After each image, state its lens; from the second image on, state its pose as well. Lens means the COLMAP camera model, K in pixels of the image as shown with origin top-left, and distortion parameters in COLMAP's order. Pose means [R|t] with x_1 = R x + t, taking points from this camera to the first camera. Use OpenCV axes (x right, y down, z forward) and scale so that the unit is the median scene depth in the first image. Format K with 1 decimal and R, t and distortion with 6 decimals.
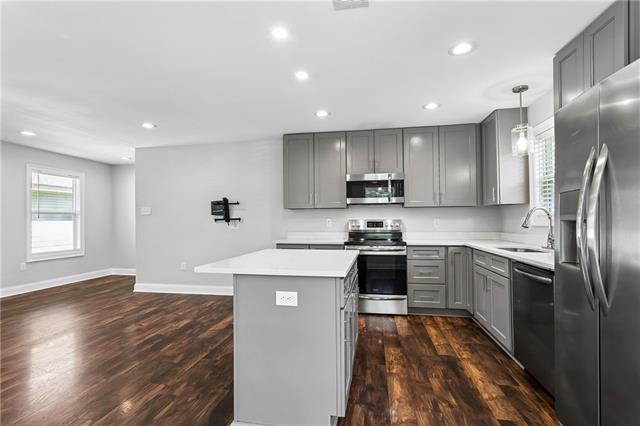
lens RADIAL K [[308.5, 0, 321.4], [0, 308.5, 218.4], [0, 0, 1]] dist [-0.001020, -0.000114]
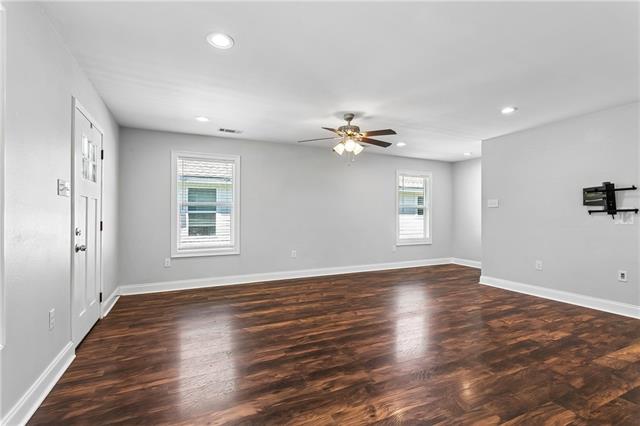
lens RADIAL K [[300.7, 0, 317.5], [0, 300.7, 217.5], [0, 0, 1]] dist [-0.000950, 0.000018]
pose [[0.571919, 0.009317, -0.820257, -0.150973], [0.000118, 0.999935, 0.011441, 0.013702], [0.820310, -0.006640, 0.571880, 0.006034]]
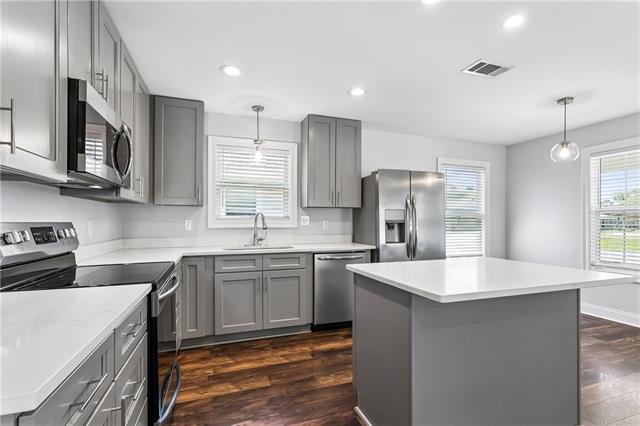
lens RADIAL K [[300.7, 0, 317.5], [0, 300.7, 217.5], [0, 0, 1]] dist [-0.000950, 0.000018]
pose [[-0.479673, 0.015887, 0.877304, -0.347582], [-0.000913, 0.999826, -0.018605, 0.005201], [-0.877447, -0.009725, -0.479575, 1.052929]]
